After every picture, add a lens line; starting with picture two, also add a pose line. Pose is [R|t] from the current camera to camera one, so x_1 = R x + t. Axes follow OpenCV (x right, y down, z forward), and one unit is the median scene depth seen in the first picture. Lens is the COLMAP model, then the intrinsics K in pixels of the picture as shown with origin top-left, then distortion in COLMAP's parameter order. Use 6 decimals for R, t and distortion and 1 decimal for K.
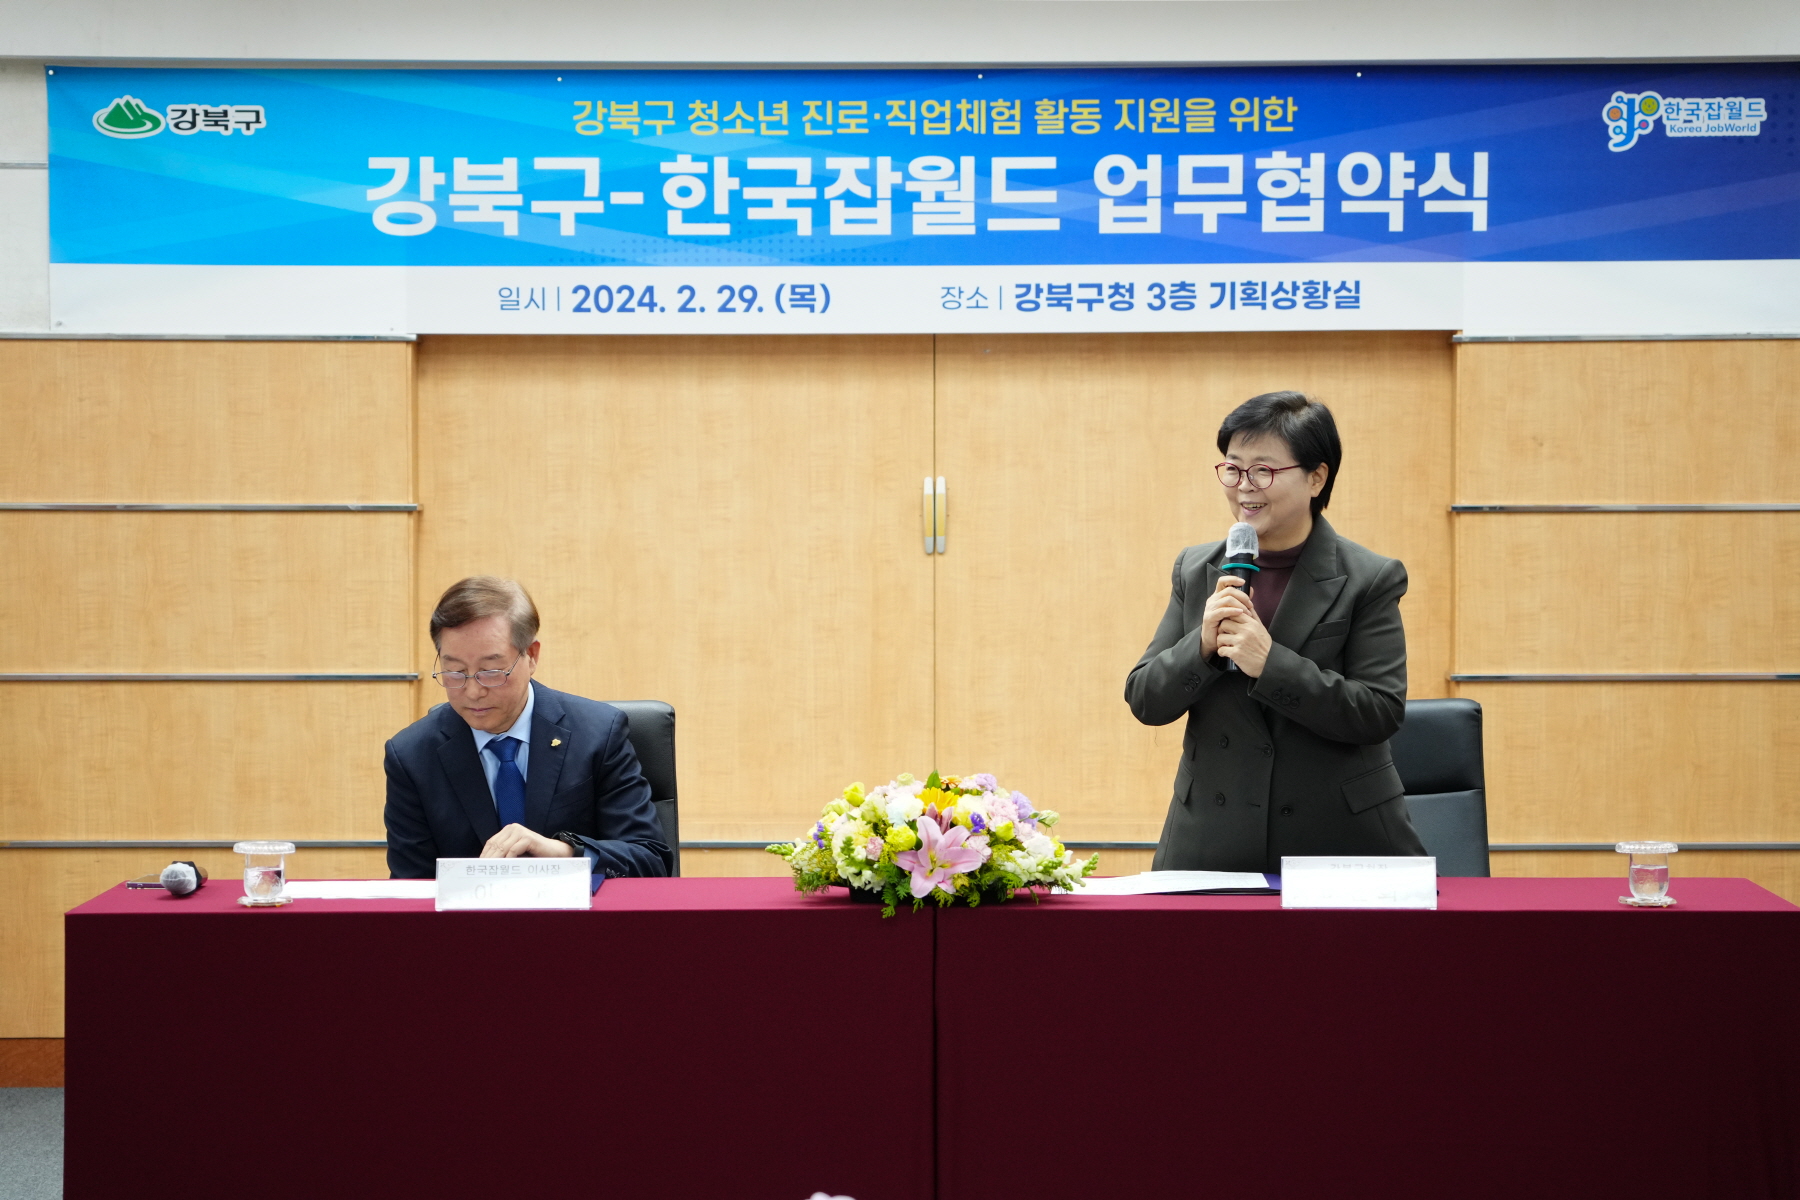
lens RADIAL K [[5364.9, 0, 905.6], [0, 5364.9, 700.6], [0, 0, 1]] dist [0.425340, 0.000000]
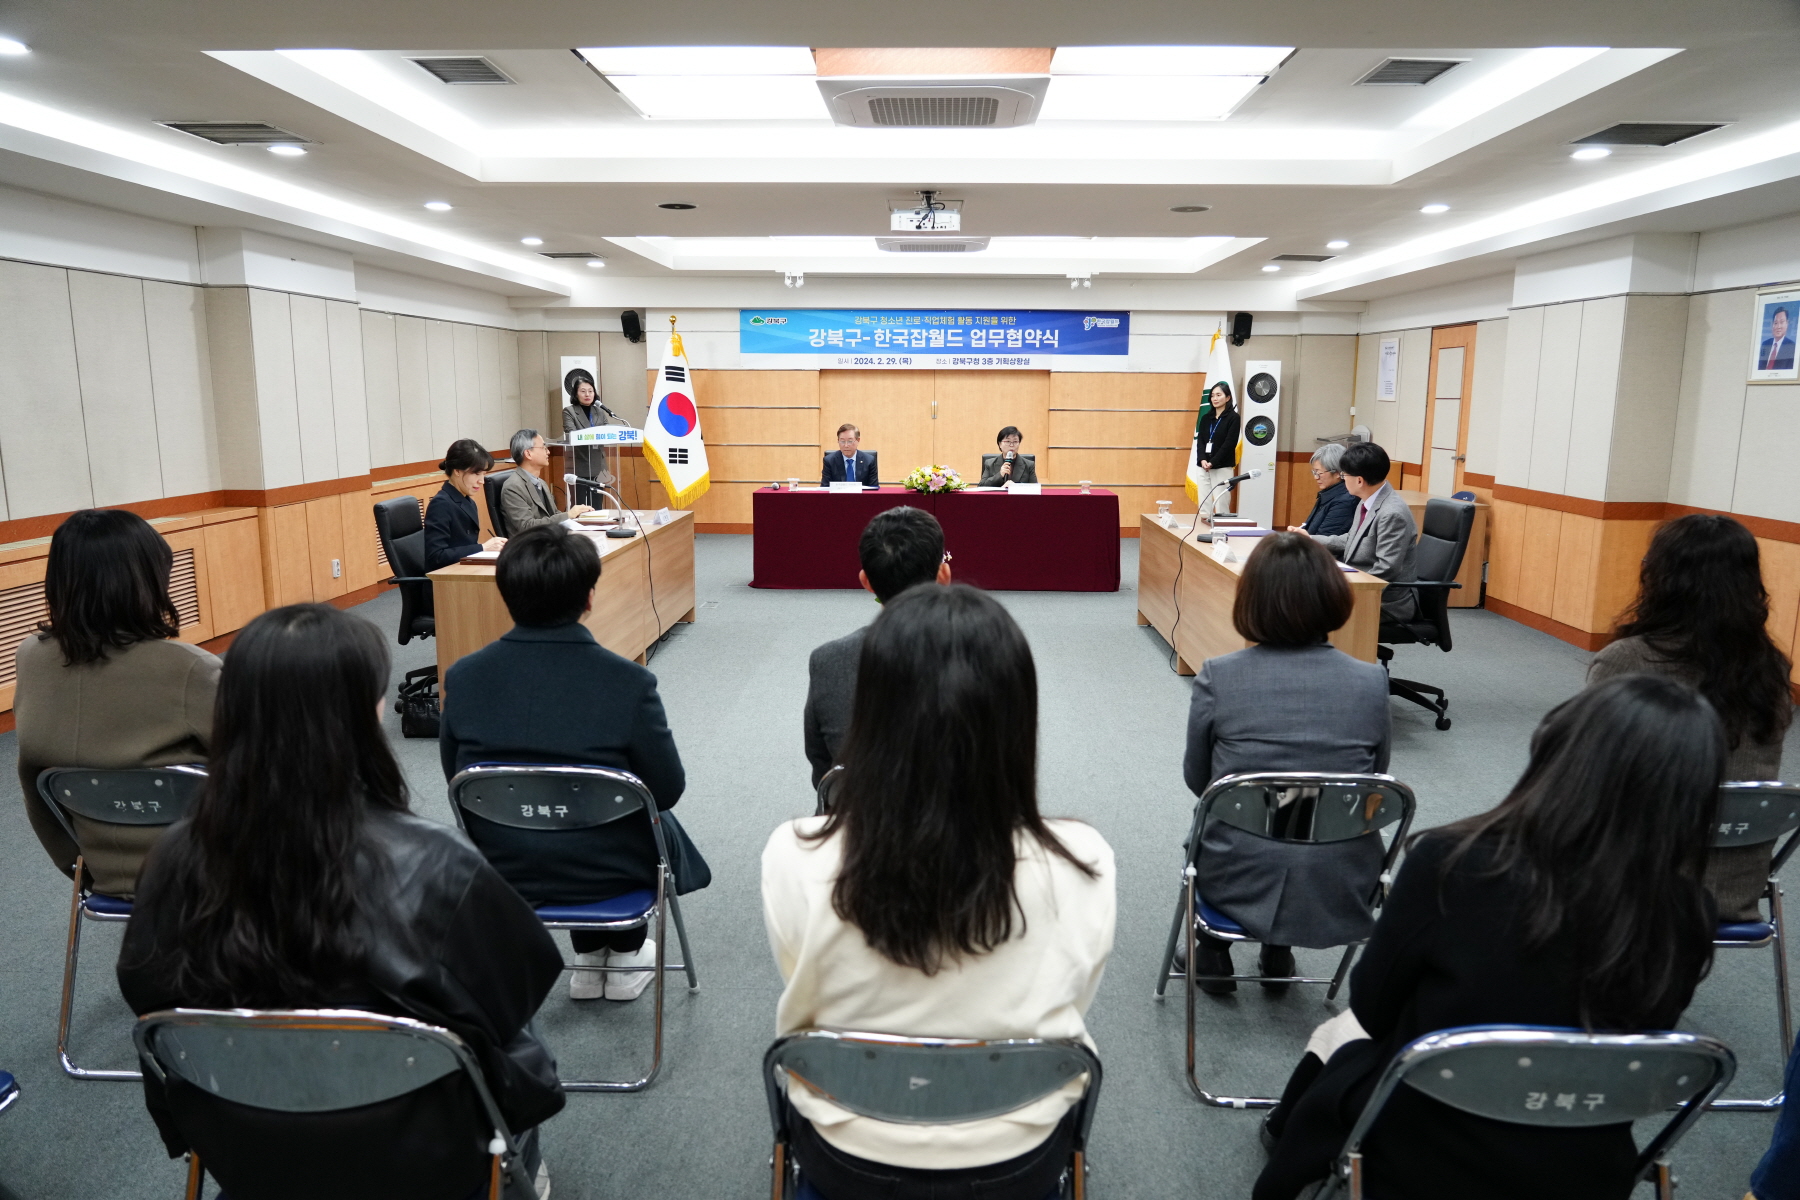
lens RADIAL K [[1327.6, 0, 890.8], [0, 1327.6, 635.7], [0, 0, 1]] dist [-0.028060, 0.023130]
pose [[0.999701, 0.011215, -0.021747, -0.004725], [-0.008242, 0.991177, 0.132291, 0.006169], [0.023038, -0.132072, 0.990972, -0.128639]]
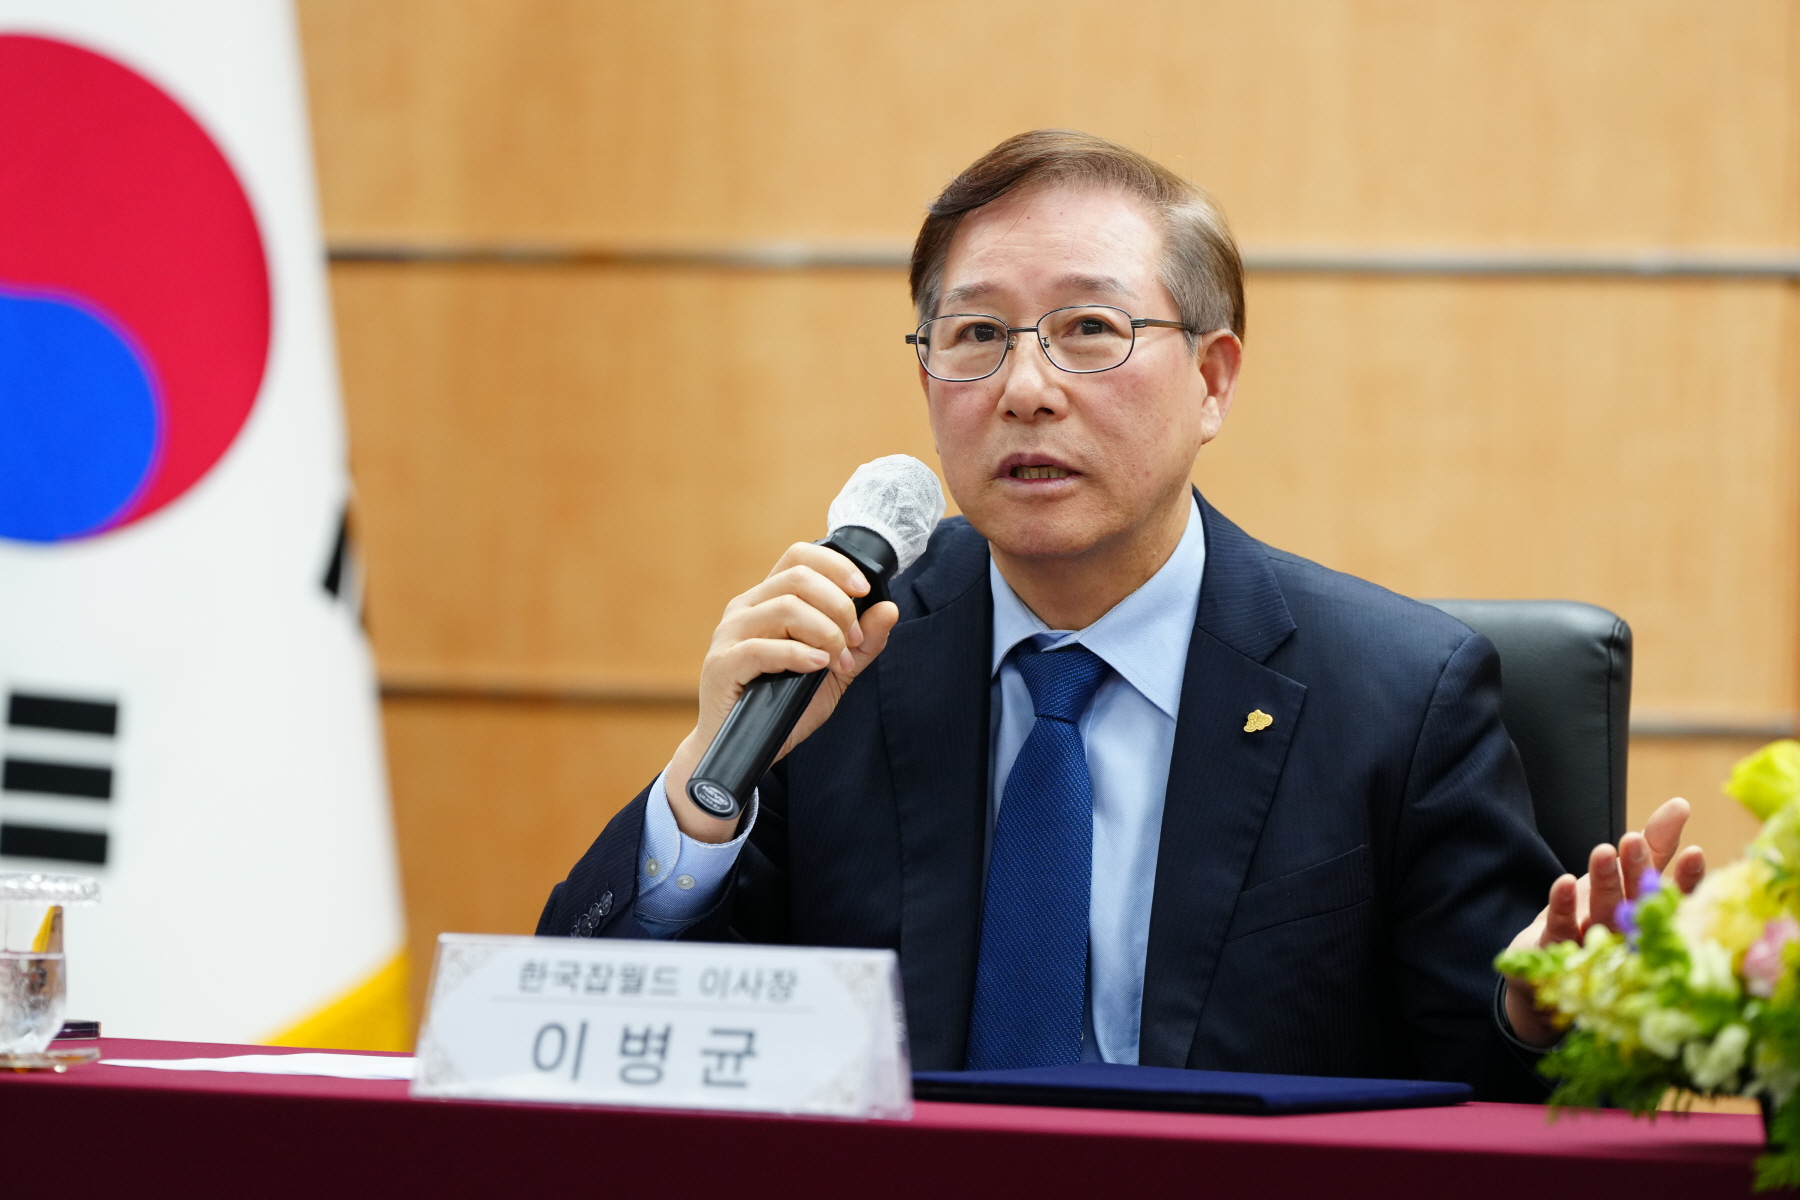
lens RADIAL K [[9979.2, 0, 898.4], [0, 9979.2, 601.7], [0, 0, 1]] dist [-0.792014, 0.000000]
pose [[0.922981, 0.027513, -0.383861, 0.112837], [-0.055372, 0.996557, -0.061712, 0.032242], [0.380842, 0.078214, 0.921326, 0.355789]]
